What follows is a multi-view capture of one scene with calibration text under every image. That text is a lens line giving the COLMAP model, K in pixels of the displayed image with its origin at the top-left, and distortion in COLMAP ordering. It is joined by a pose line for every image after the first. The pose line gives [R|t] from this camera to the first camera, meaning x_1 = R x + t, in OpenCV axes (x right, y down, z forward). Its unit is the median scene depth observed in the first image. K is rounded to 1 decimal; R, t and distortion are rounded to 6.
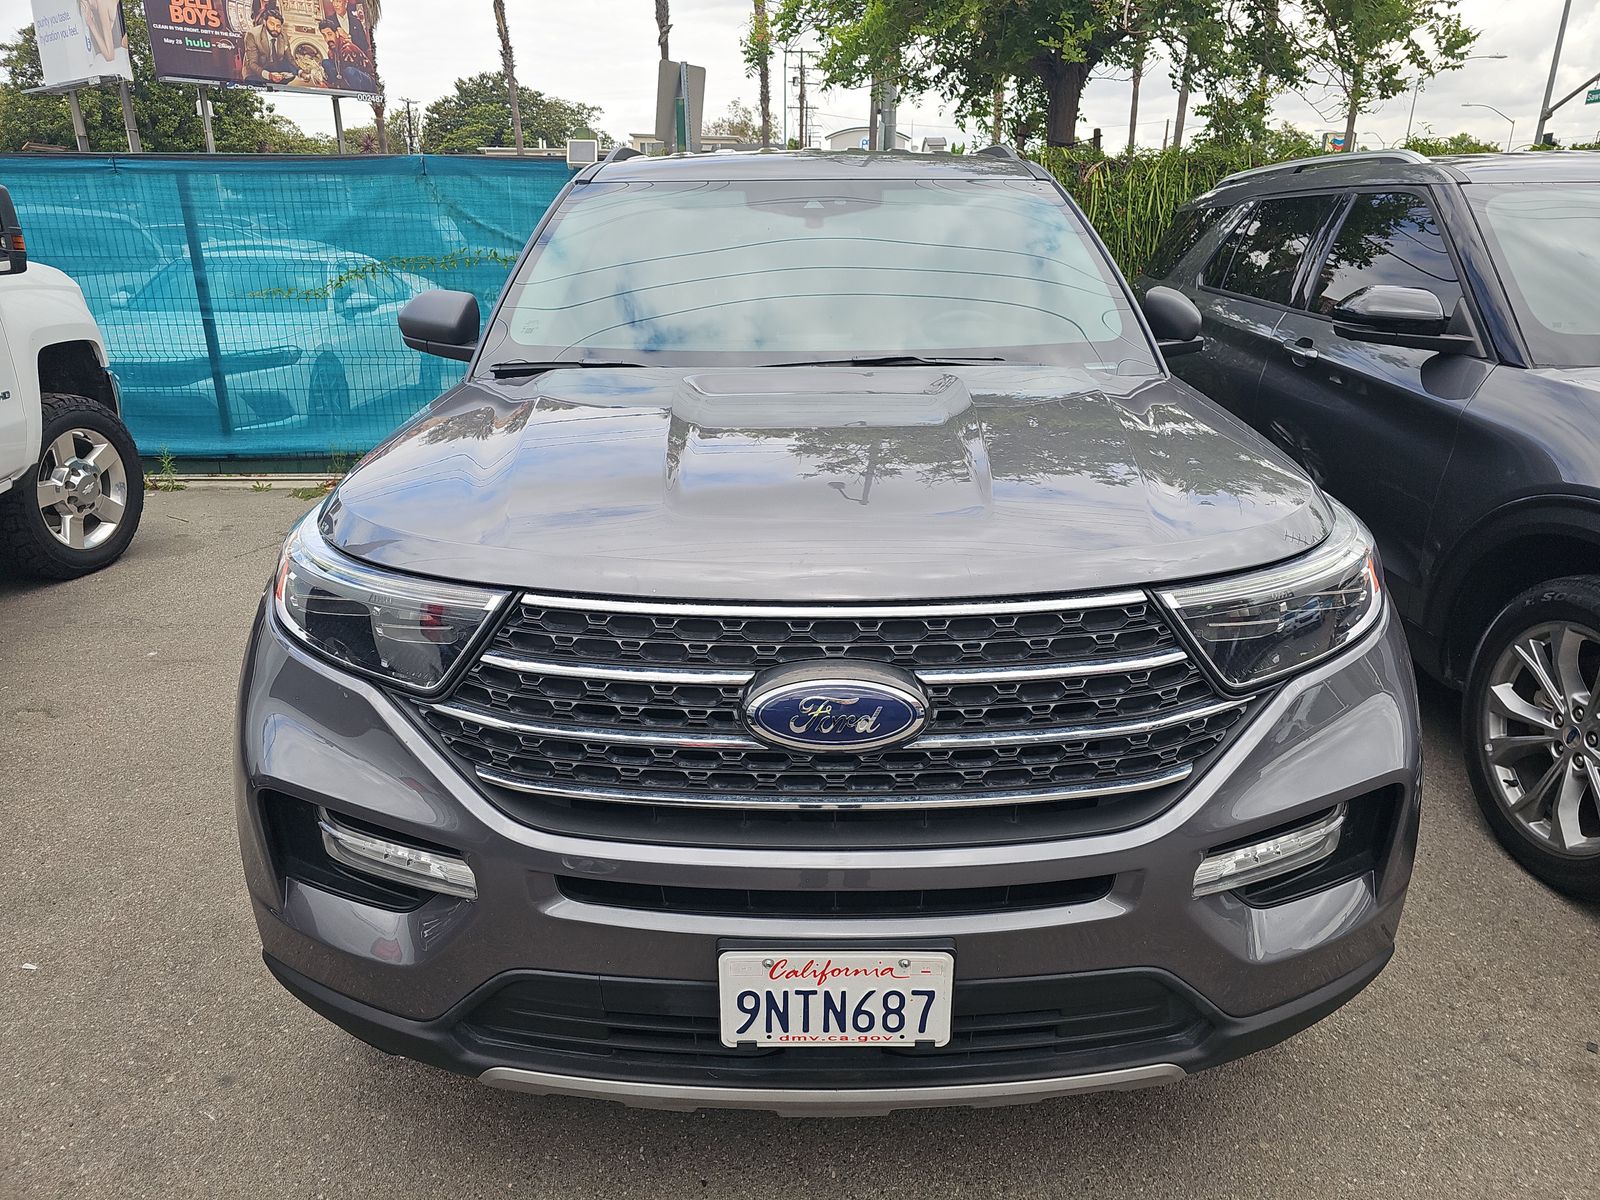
lens RADIAL K [[1070.1, 0, 798.0], [0, 1070.1, 591.6], [0, 0, 1]] dist [0.036019, -0.029468]
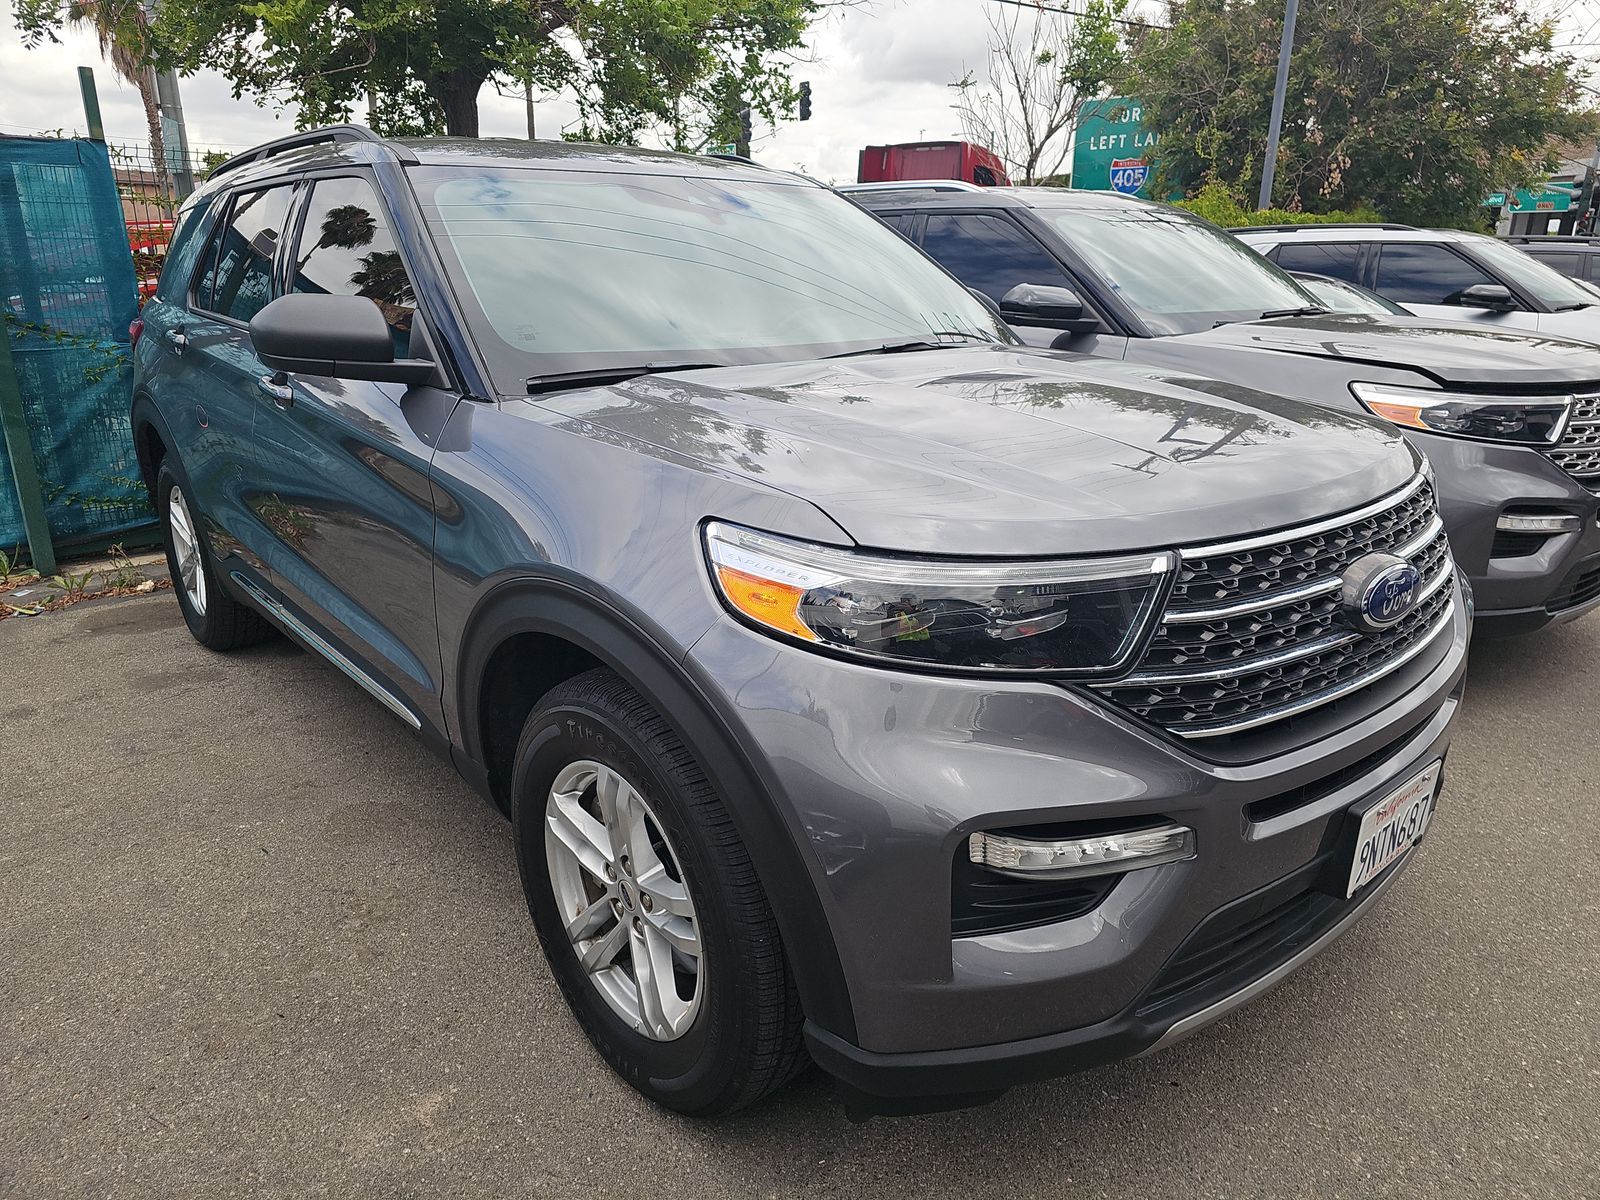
lens RADIAL K [[1070.1, 0, 802.8], [0, 1070.1, 604.9], [0, 0, 1]] dist [0.036019, -0.029468]
pose [[0.752554, -0.195249, 0.628919, -0.047691], [0.203881, 0.977191, 0.059411, -0.003286], [-0.626175, 0.083515, 0.775197, 0.017327]]
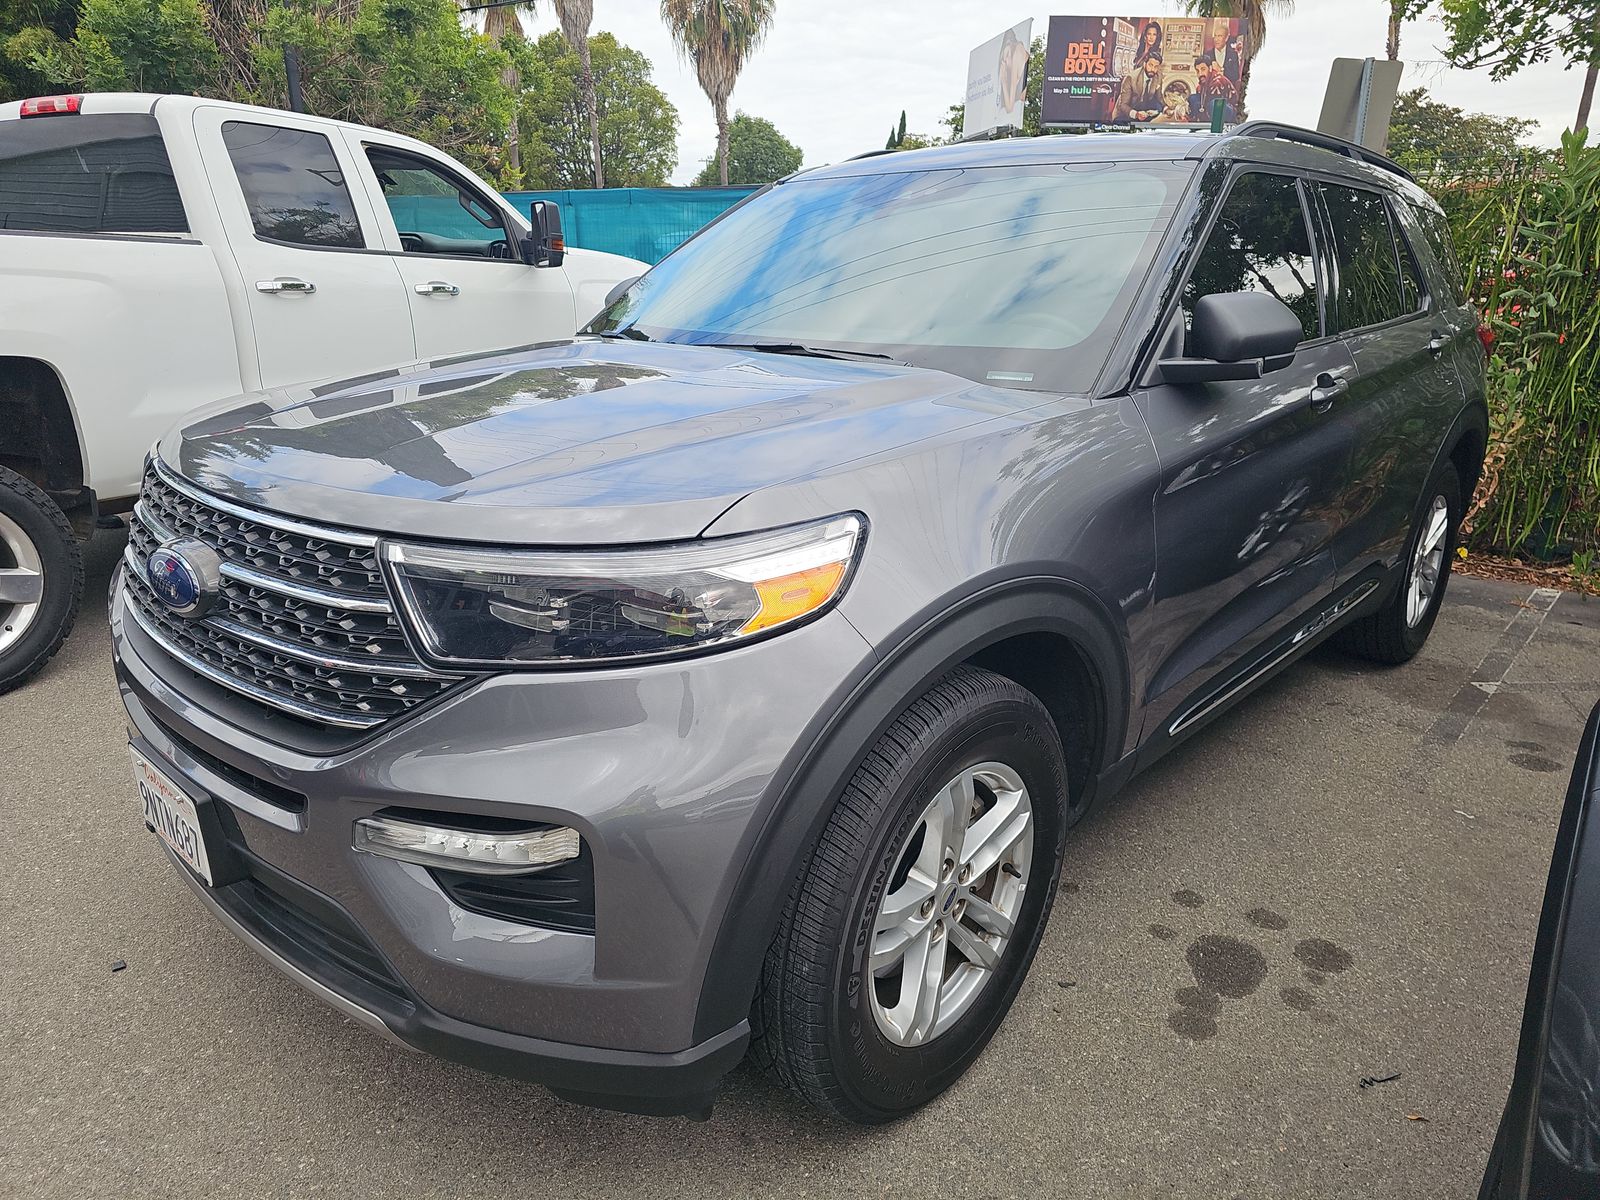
lens RADIAL K [[1070.1, 0, 796.4], [0, 1070.1, 603.1], [0, 0, 1]] dist [0.036019, -0.029468]
pose [[0.731582, 0.218139, -0.645913, 0.060830], [-0.229400, 0.970948, 0.068084, -0.004772], [0.642000, 0.098363, 0.760369, 0.023006]]
